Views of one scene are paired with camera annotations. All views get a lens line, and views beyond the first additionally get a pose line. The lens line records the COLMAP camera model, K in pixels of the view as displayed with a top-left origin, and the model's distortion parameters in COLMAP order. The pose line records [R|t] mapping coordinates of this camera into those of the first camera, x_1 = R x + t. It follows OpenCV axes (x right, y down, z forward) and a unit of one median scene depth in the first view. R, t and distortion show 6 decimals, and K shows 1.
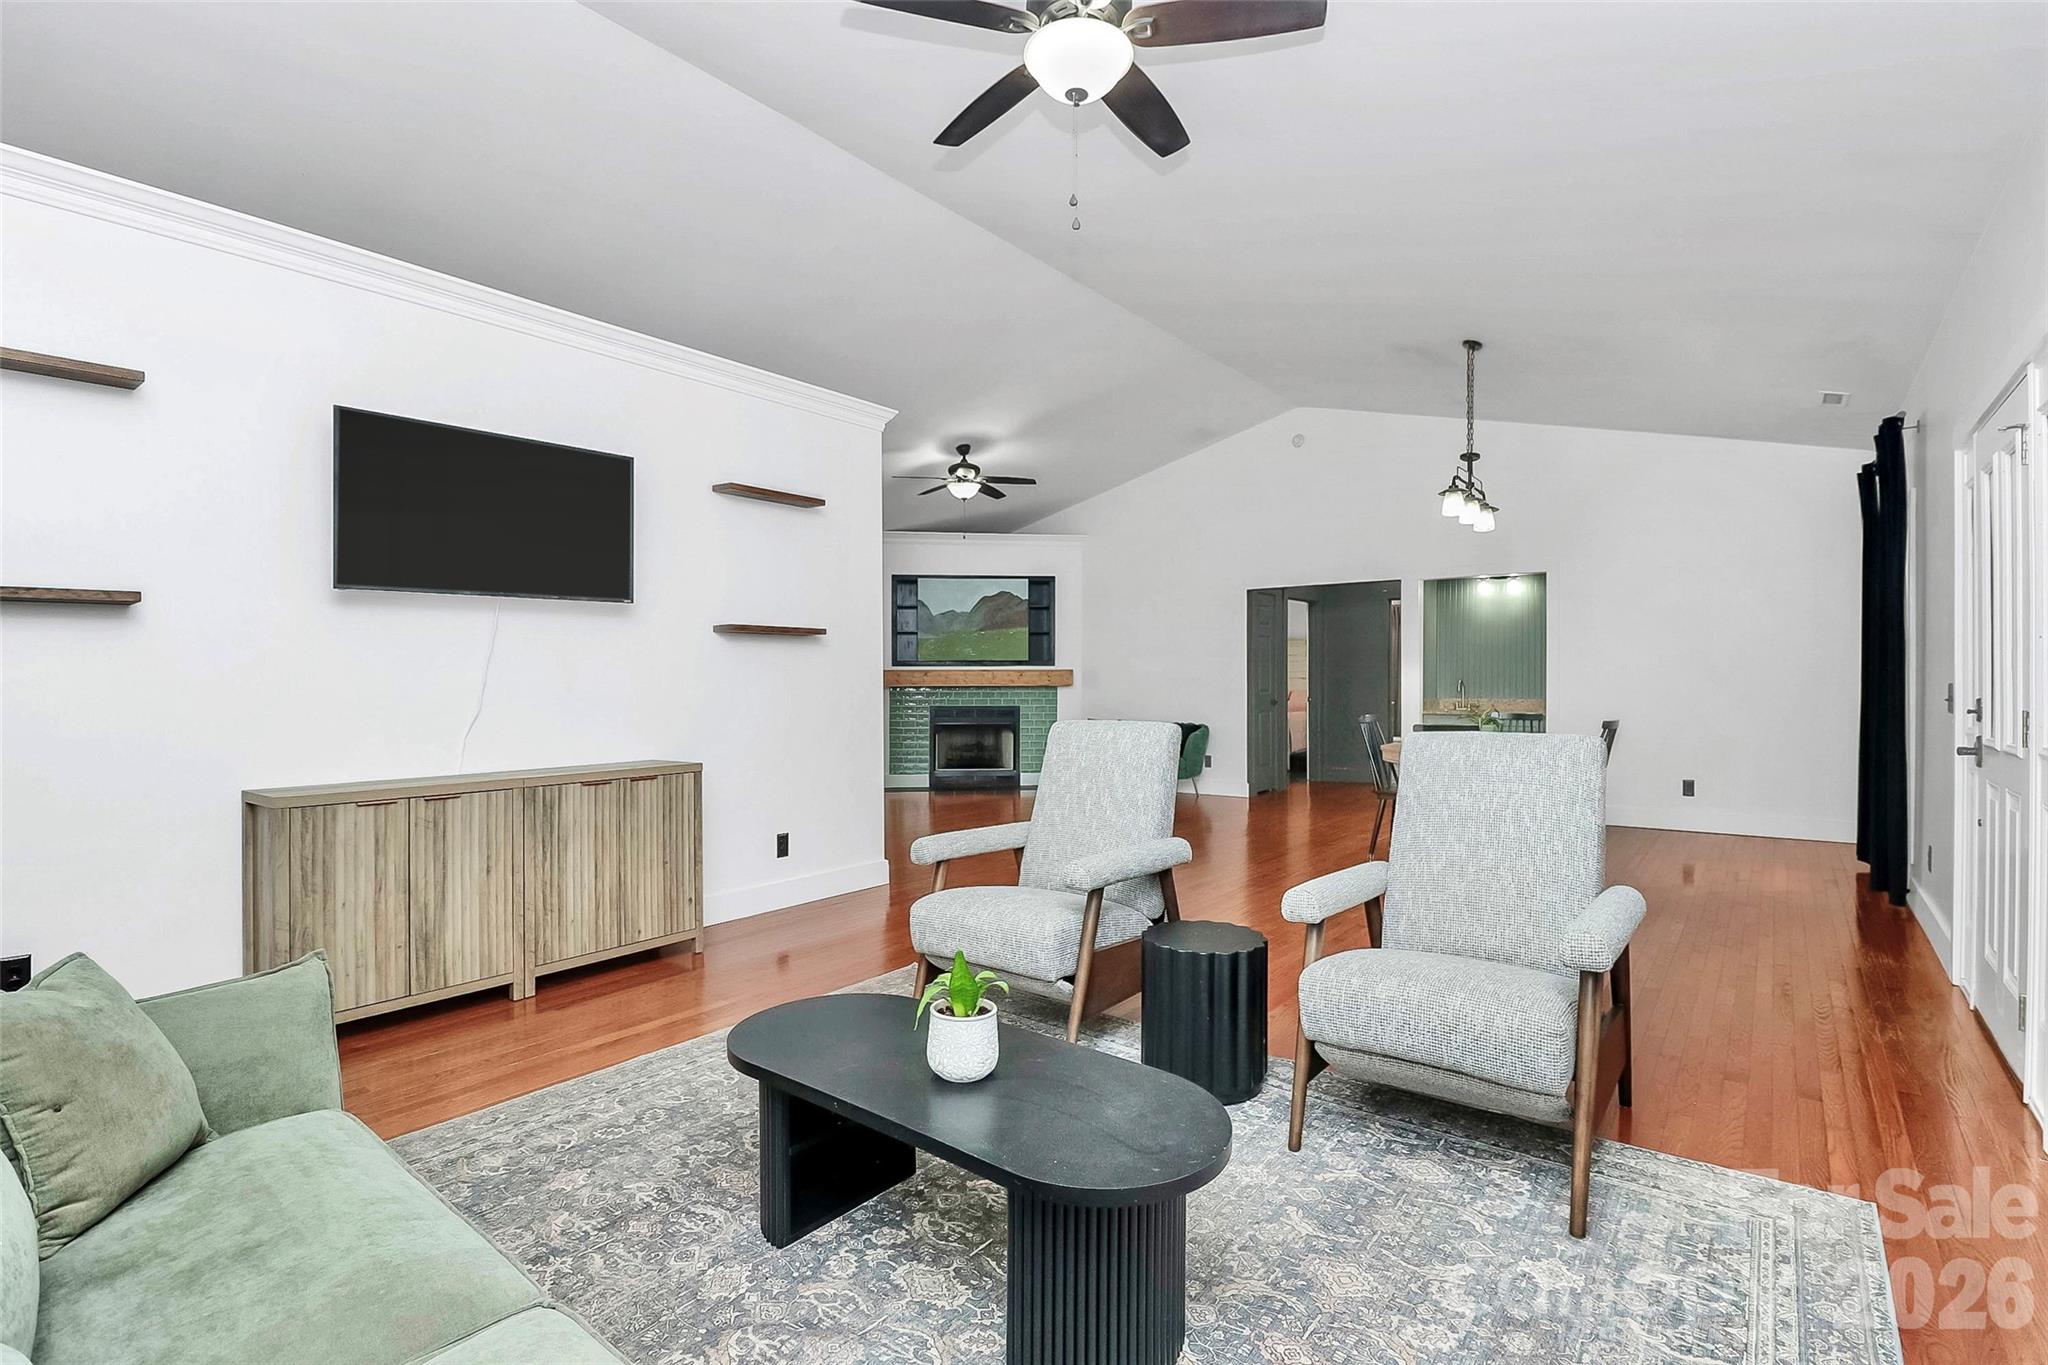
lens RADIAL K [[961.1, 0, 1010.3], [0, 961.1, 684.6], [0, 0, 1]] dist [-0.016409, -0.000438]
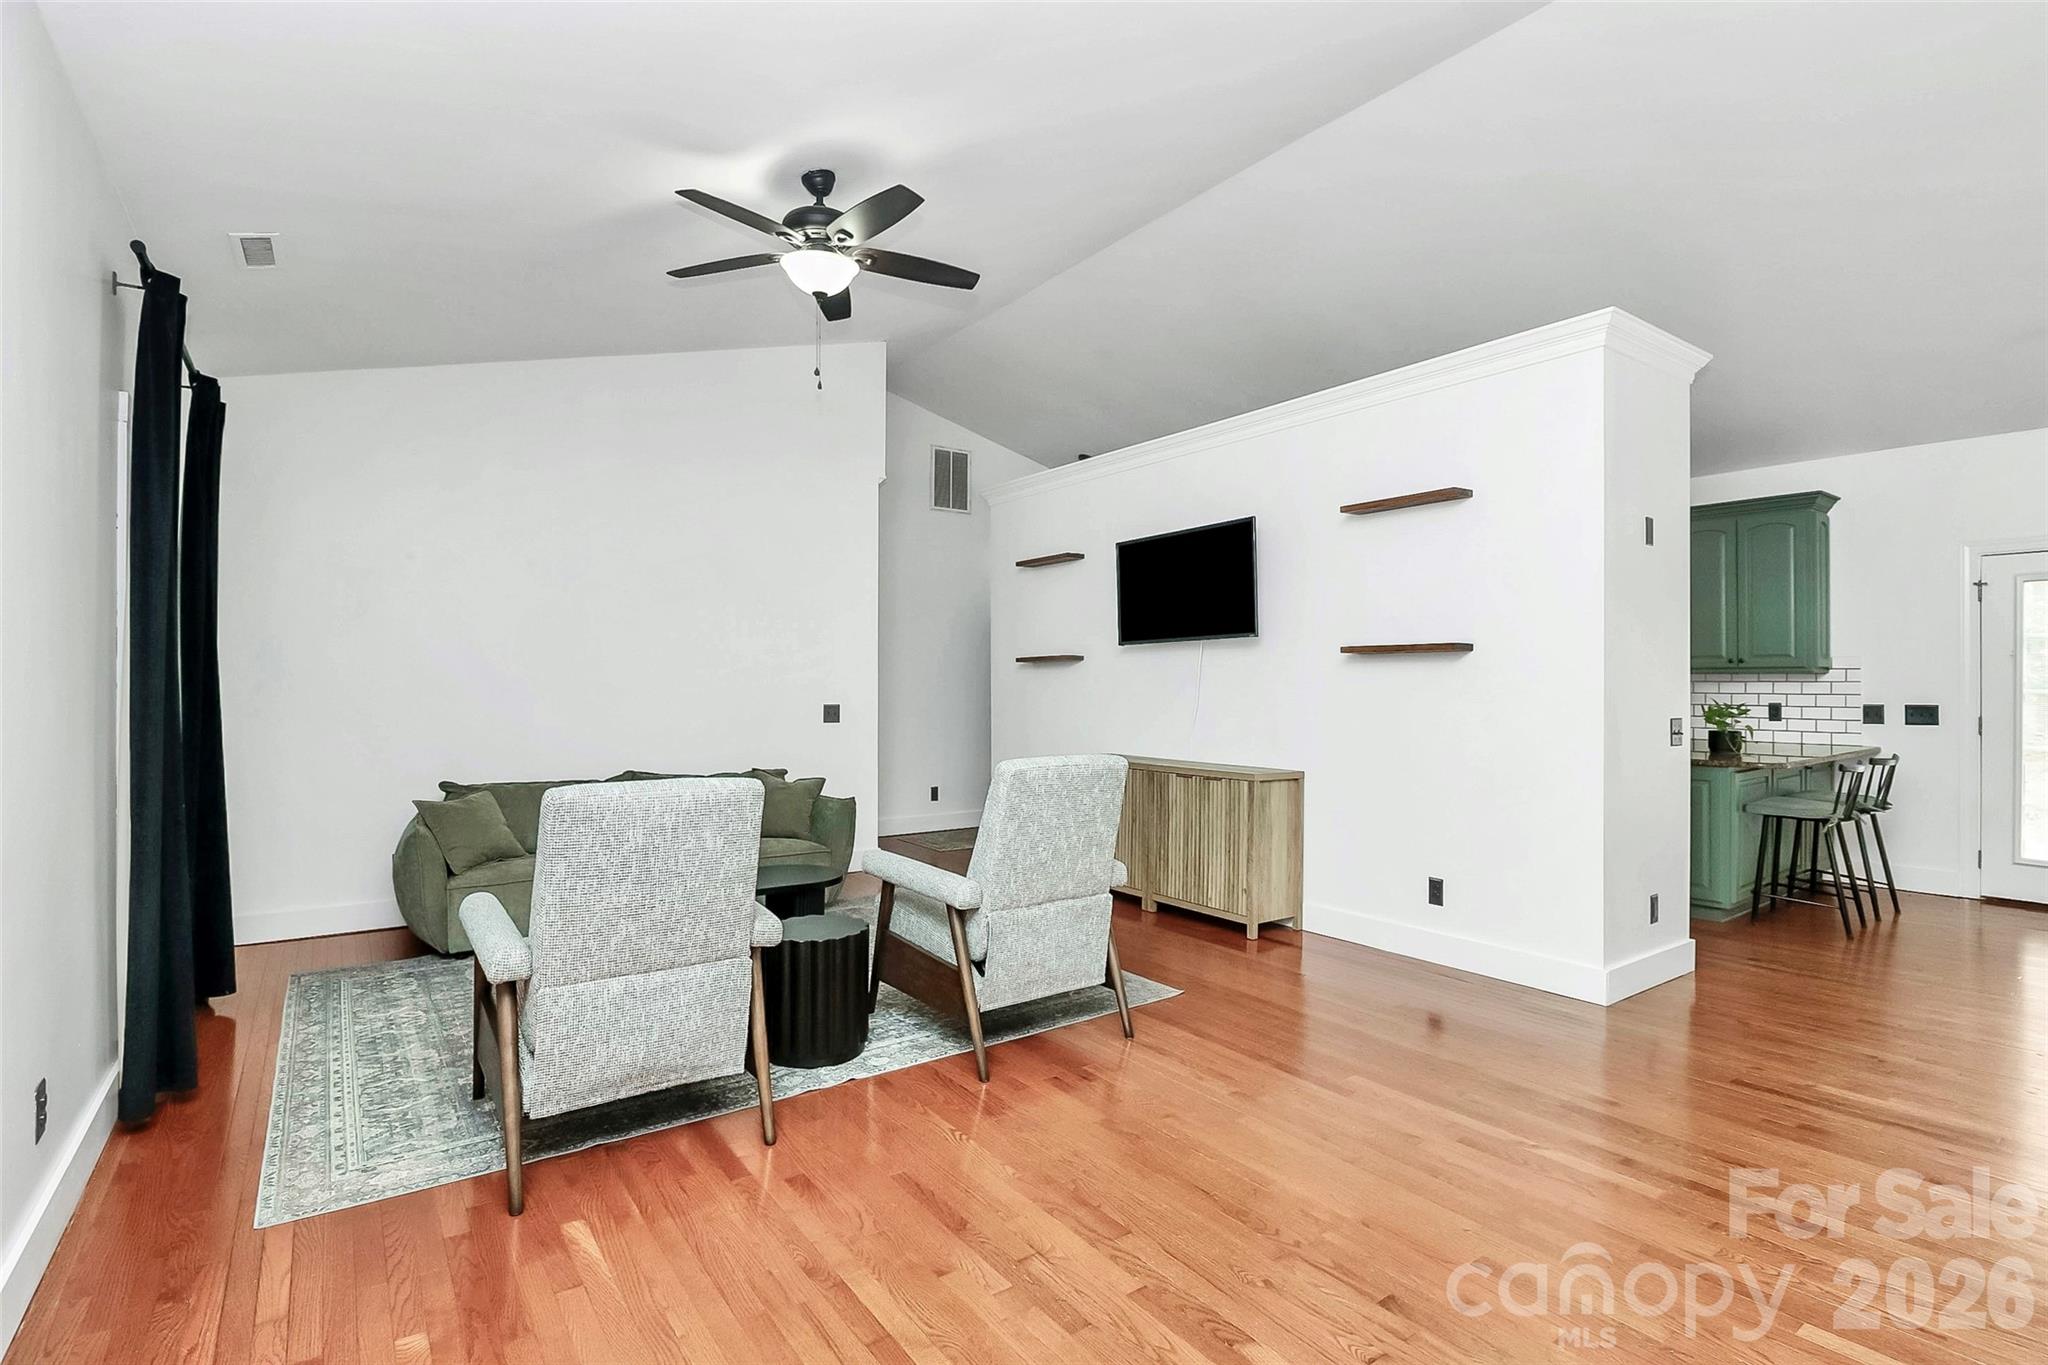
lens RADIAL K [[965.7, 0, 1021.5], [0, 965.7, 676.7], [0, 0, 1]] dist [-0.001757, -0.008138]
pose [[-0.269703, -0.004912, -0.962931, 0.370486], [-0.008916, 0.999957, -0.002604, -0.011781], [0.962902, 0.007883, -0.269735, 0.453781]]
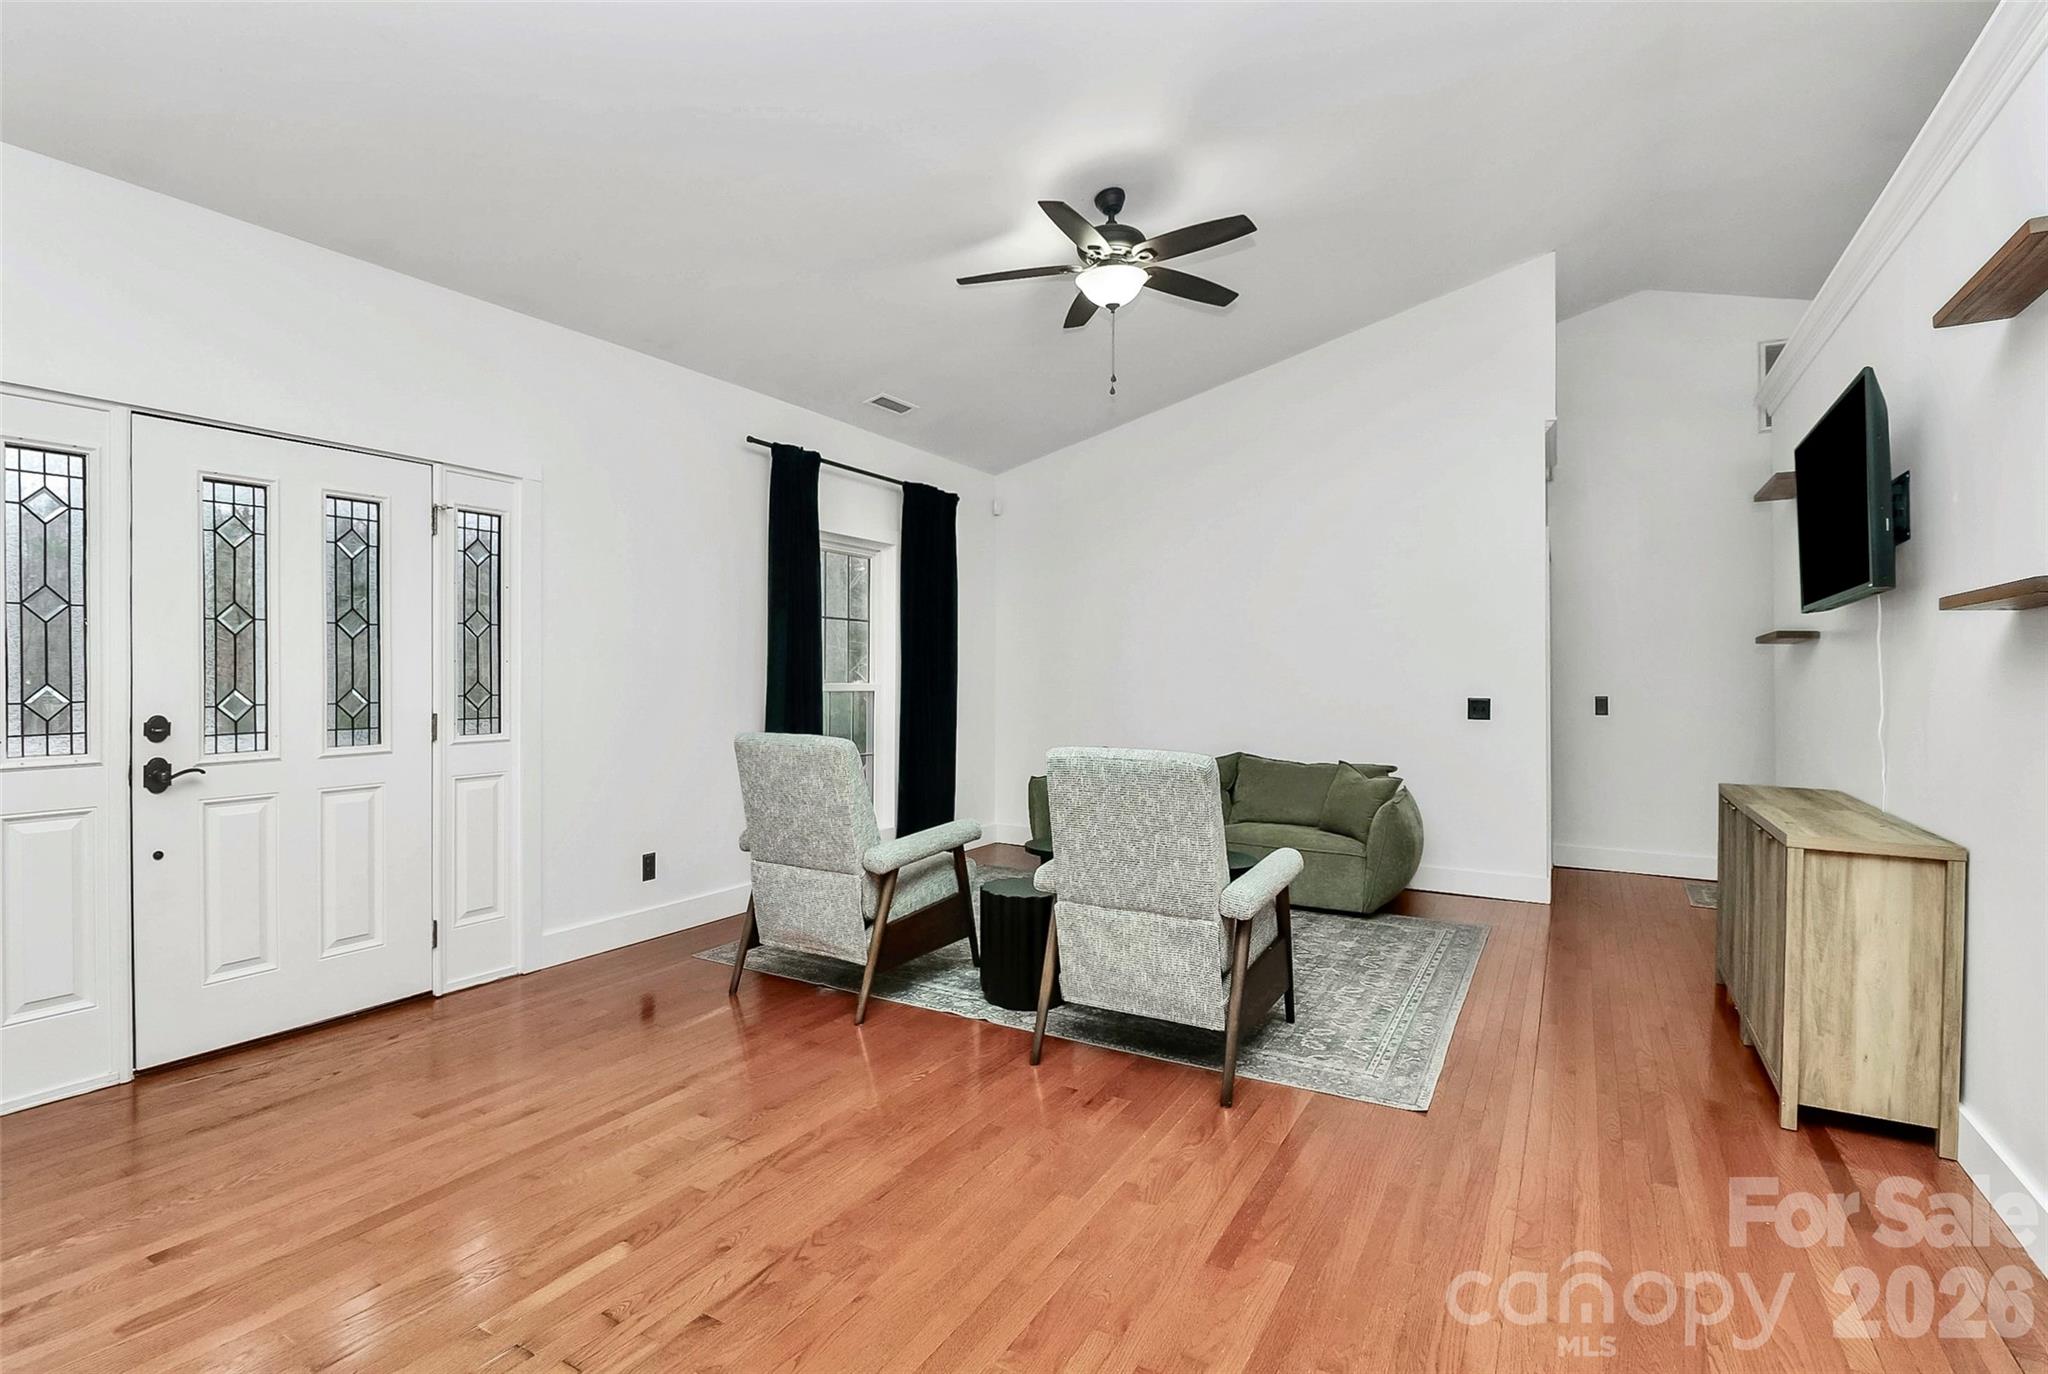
lens RADIAL K [[968.3, 0, 1028.7], [0, 968.3, 677.4], [0, 0, 1]] dist [-0.014082, -0.000106]
pose [[-0.987660, -0.003675, -0.156570, 0.119312], [-0.005366, 0.999932, 0.010381, -0.010443], [0.156521, 0.011093, -0.987612, 0.671614]]
